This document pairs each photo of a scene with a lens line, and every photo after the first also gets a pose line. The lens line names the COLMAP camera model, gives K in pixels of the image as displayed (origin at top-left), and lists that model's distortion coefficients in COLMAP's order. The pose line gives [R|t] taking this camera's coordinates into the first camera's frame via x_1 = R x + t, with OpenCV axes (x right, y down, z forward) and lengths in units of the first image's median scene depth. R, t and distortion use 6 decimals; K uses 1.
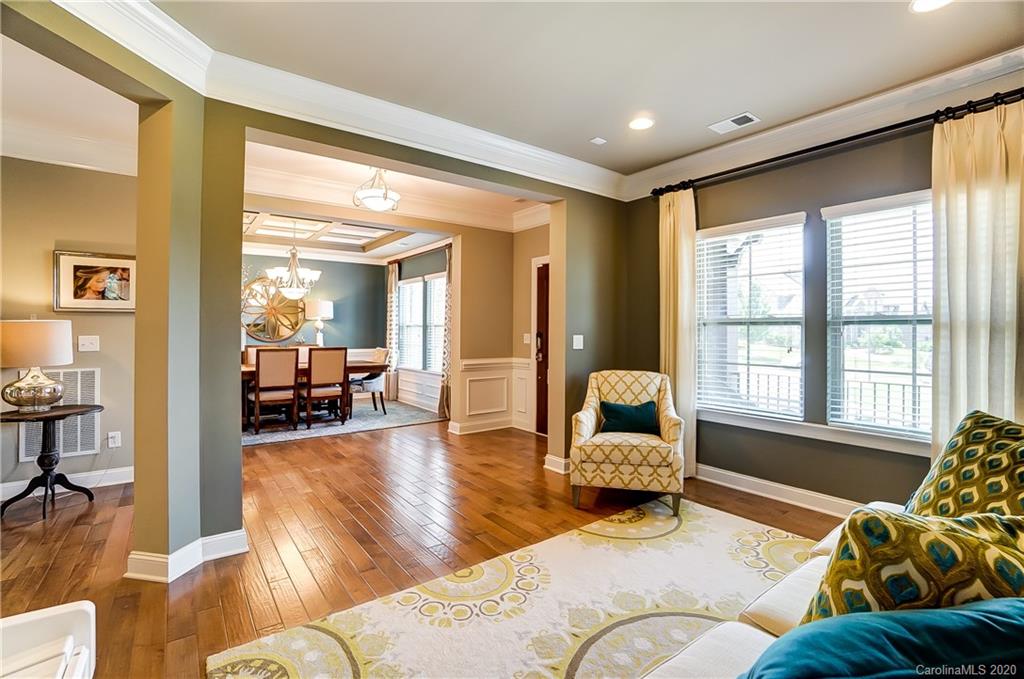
lens RADIAL K [[463.0, 0, 505.2], [0, 463.0, 323.2], [0, 0, 1]] dist [-0.068334, 0.026066]
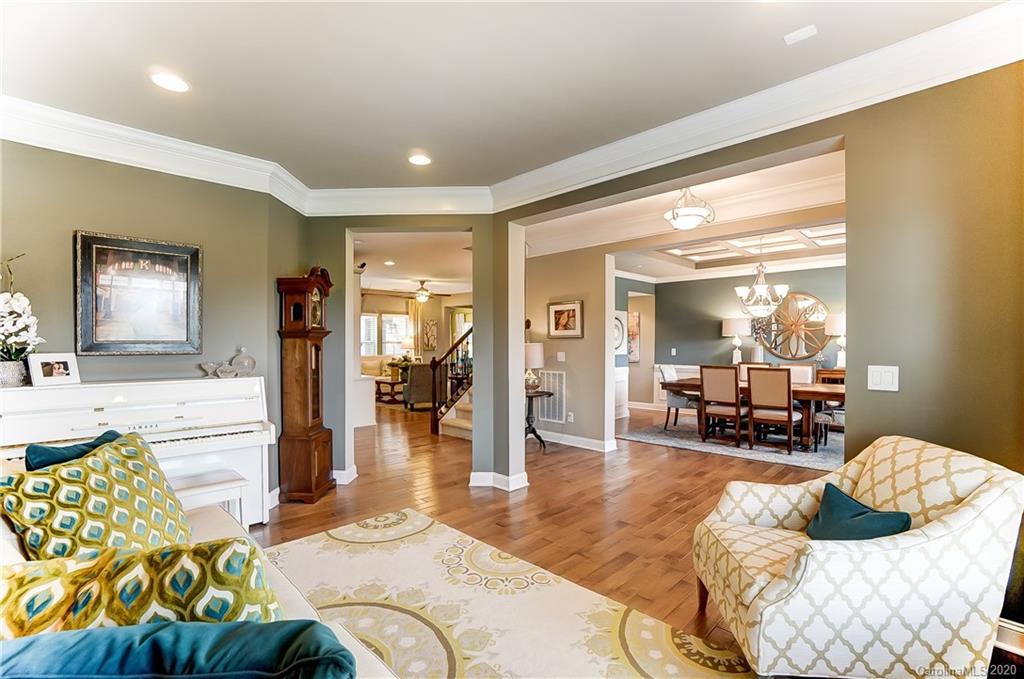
lens RADIAL K [[455.5, 0, 505.0], [0, 455.5, 340.5], [0, 0, 1]] dist [-0.063668, 0.024409]
pose [[0.142260, -0.006782, -0.989806, 0.726407], [0.017178, 0.999843, -0.004382, -0.011285], [0.989680, -0.016379, 0.142354, 0.555047]]
